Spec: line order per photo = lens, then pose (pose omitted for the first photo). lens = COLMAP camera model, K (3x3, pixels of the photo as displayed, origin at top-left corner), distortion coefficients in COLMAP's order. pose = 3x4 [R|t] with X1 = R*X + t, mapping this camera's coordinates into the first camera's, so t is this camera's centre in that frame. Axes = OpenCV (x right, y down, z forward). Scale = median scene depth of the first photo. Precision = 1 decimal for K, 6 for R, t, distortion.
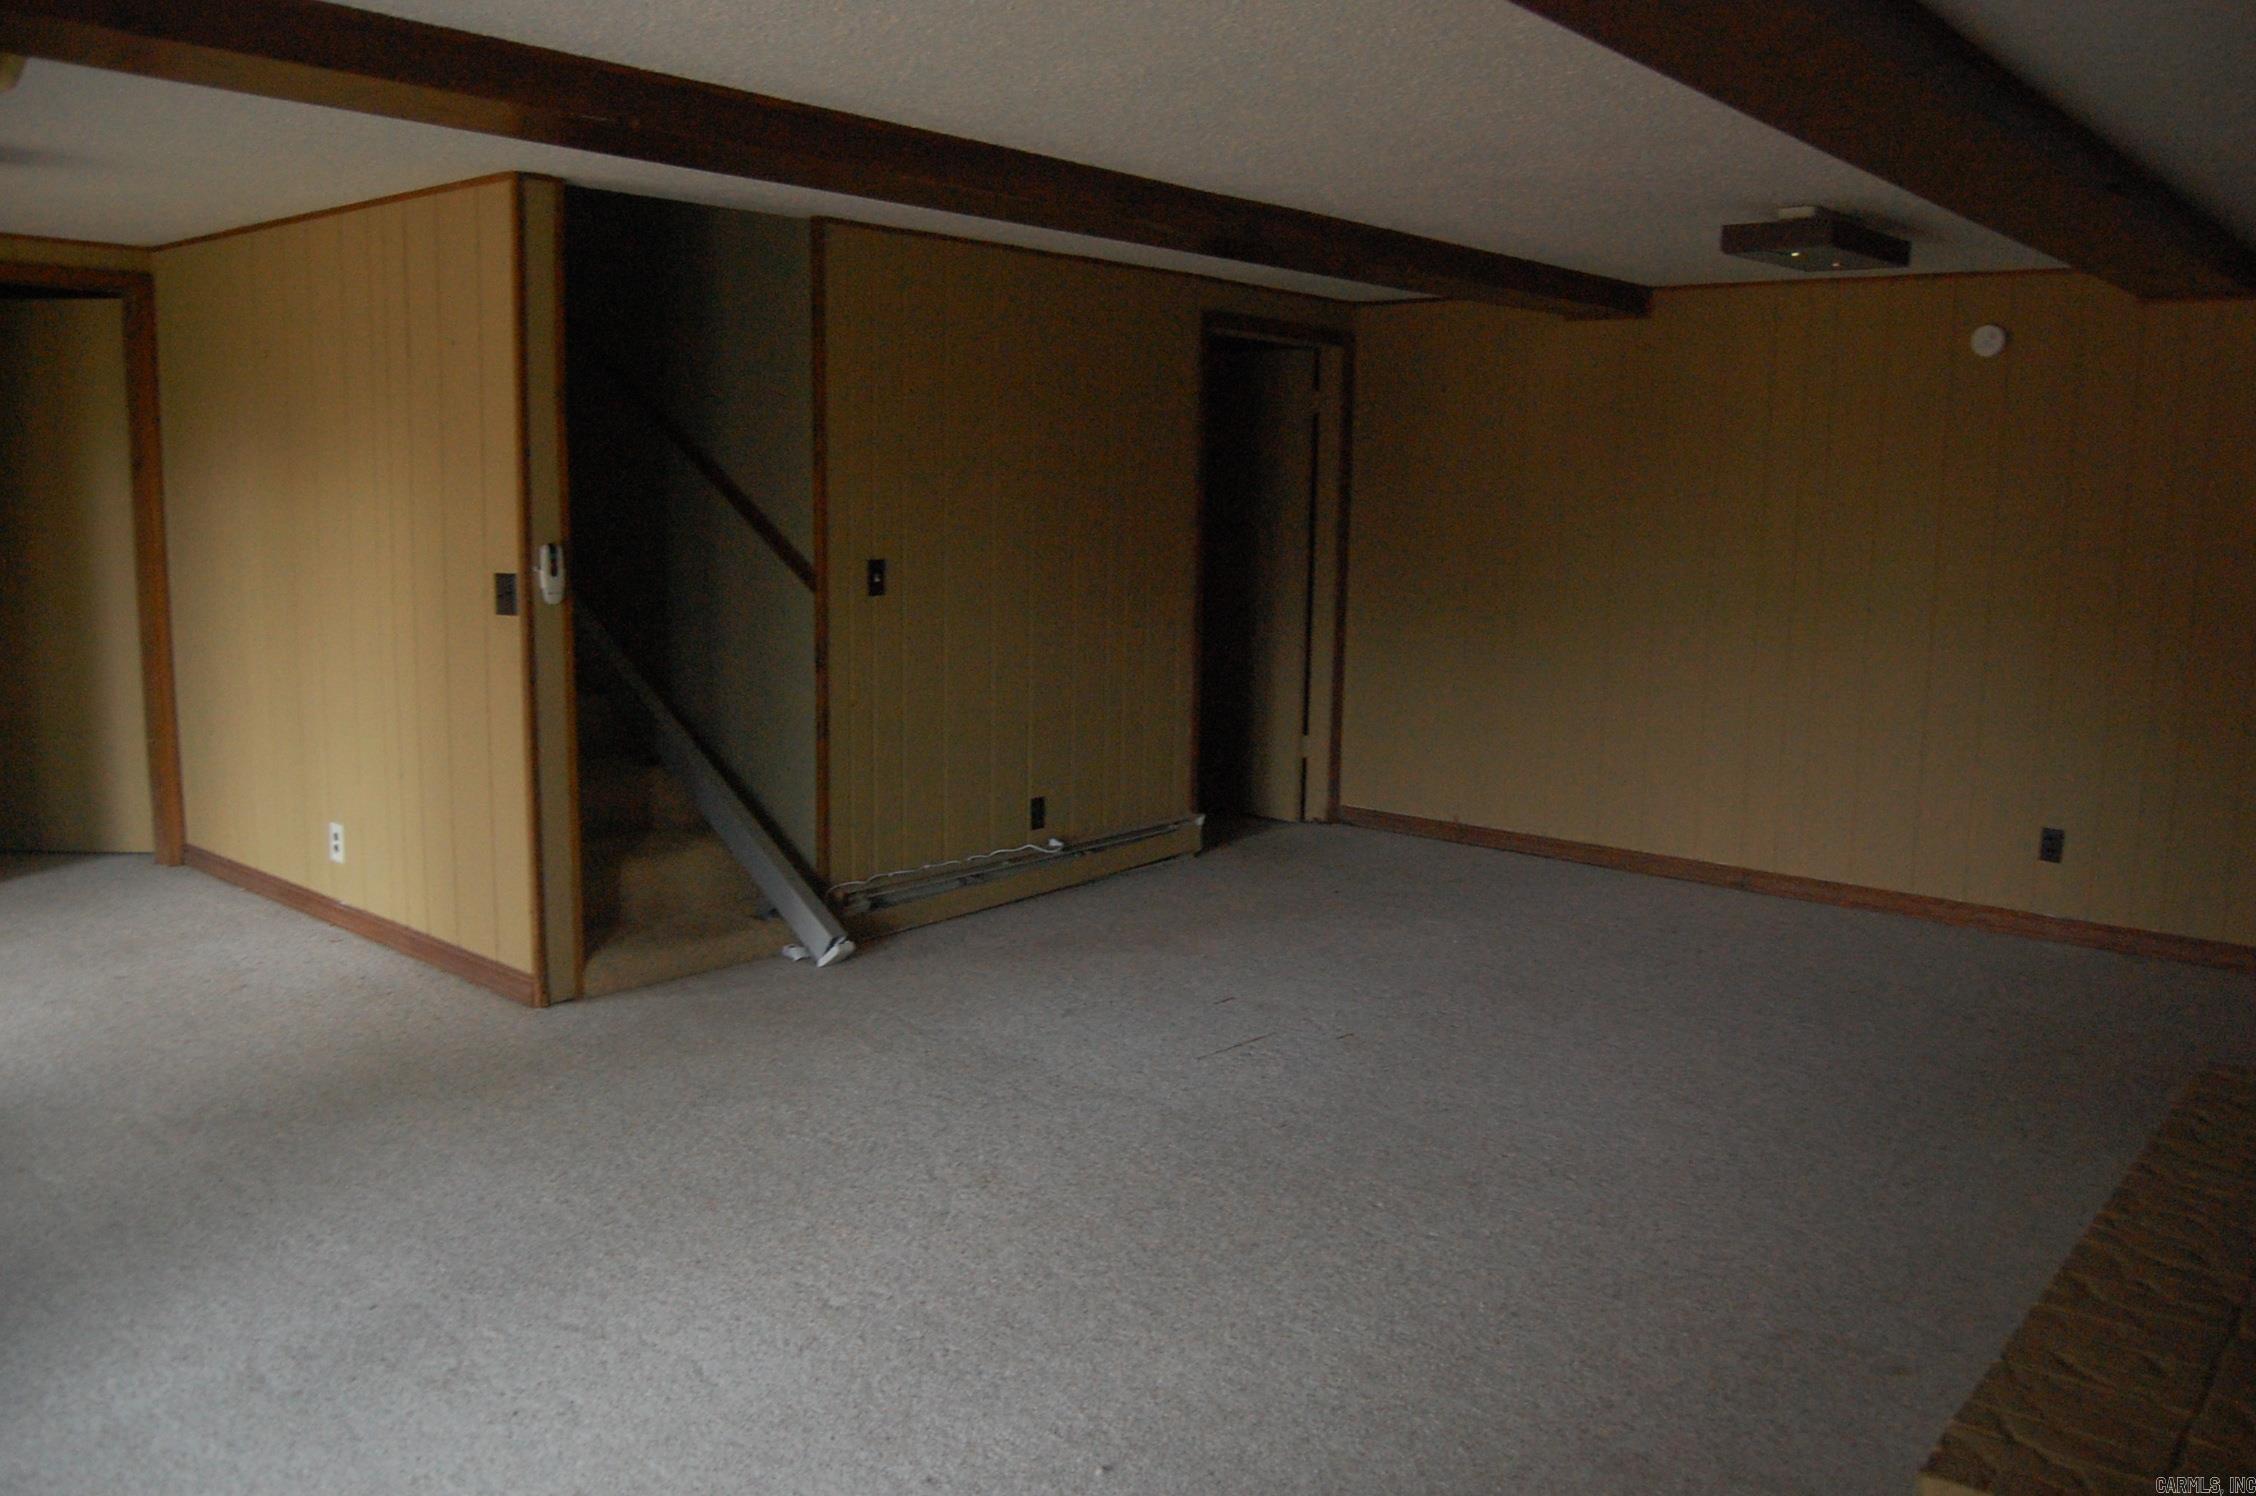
lens RADIAL K [[1785.4, 0, 1119.6], [0, 1785.4, 751.9], [0, 0, 1]] dist [-0.094202, 0.040808]
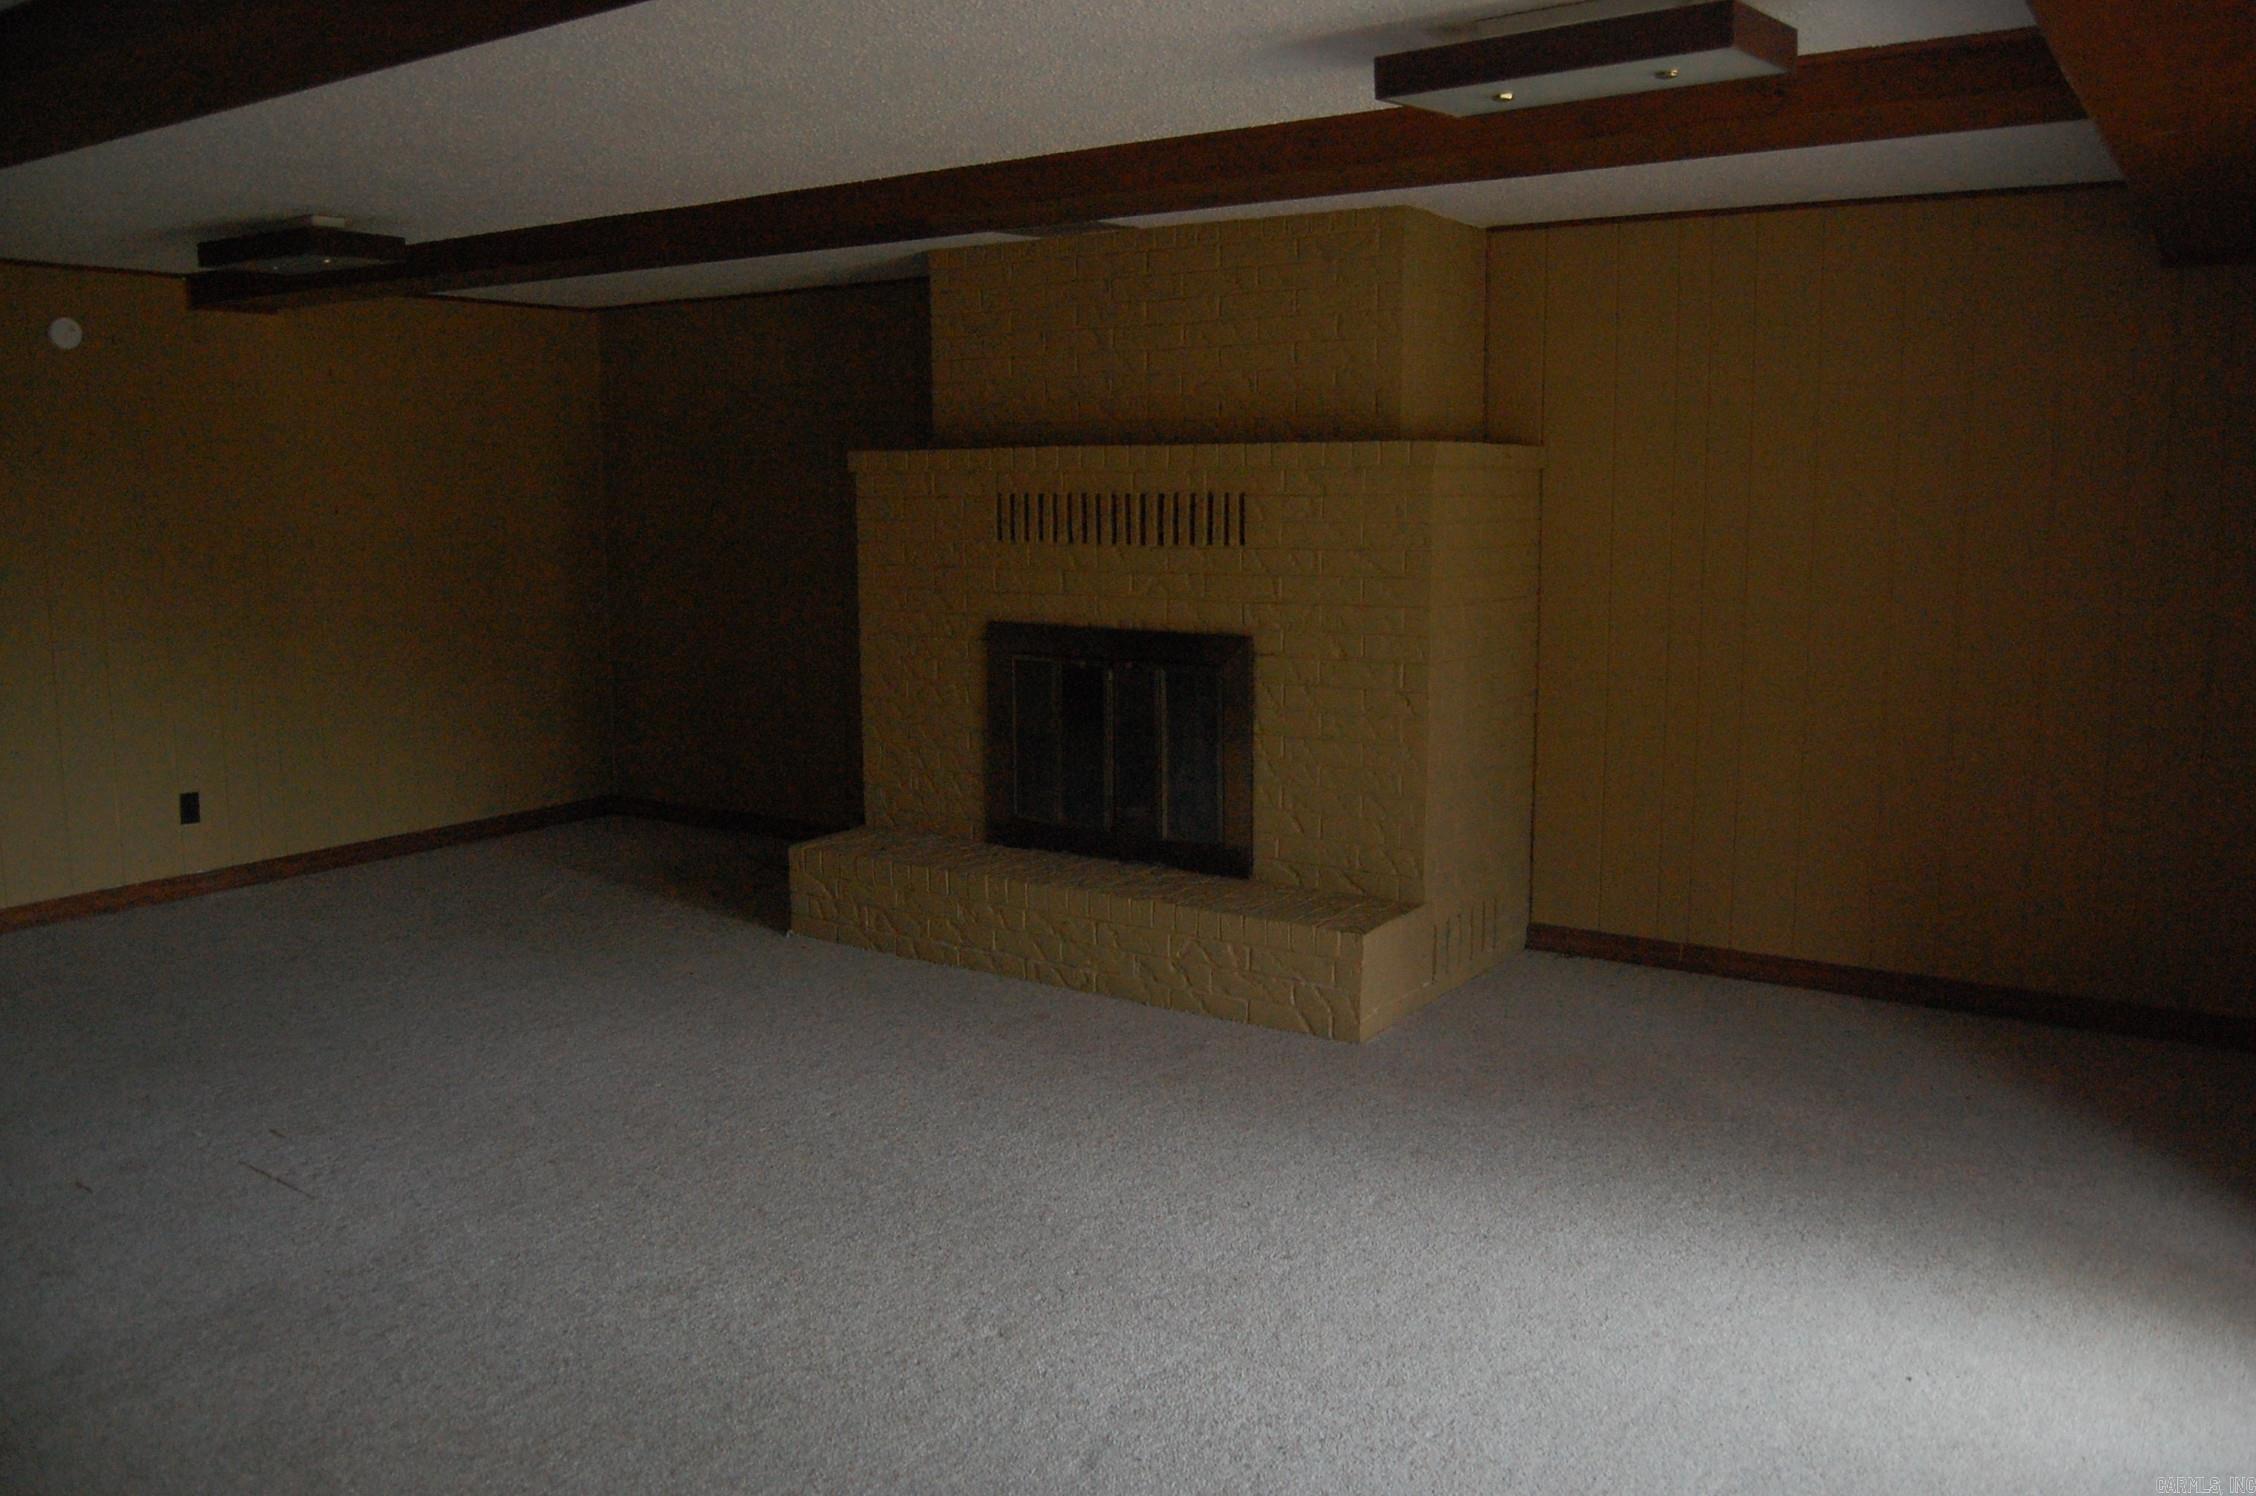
lens RADIAL K [[1785.4, 0, 1119.1], [0, 1785.4, 746.1], [0, 0, 1]] dist [-0.094202, 0.040808]
pose [[-0.105651, -0.168075, 0.980096, -0.579236], [0.154234, 0.970915, 0.183127, -0.092607], [-0.982369, 0.170512, -0.076656, 0.514590]]
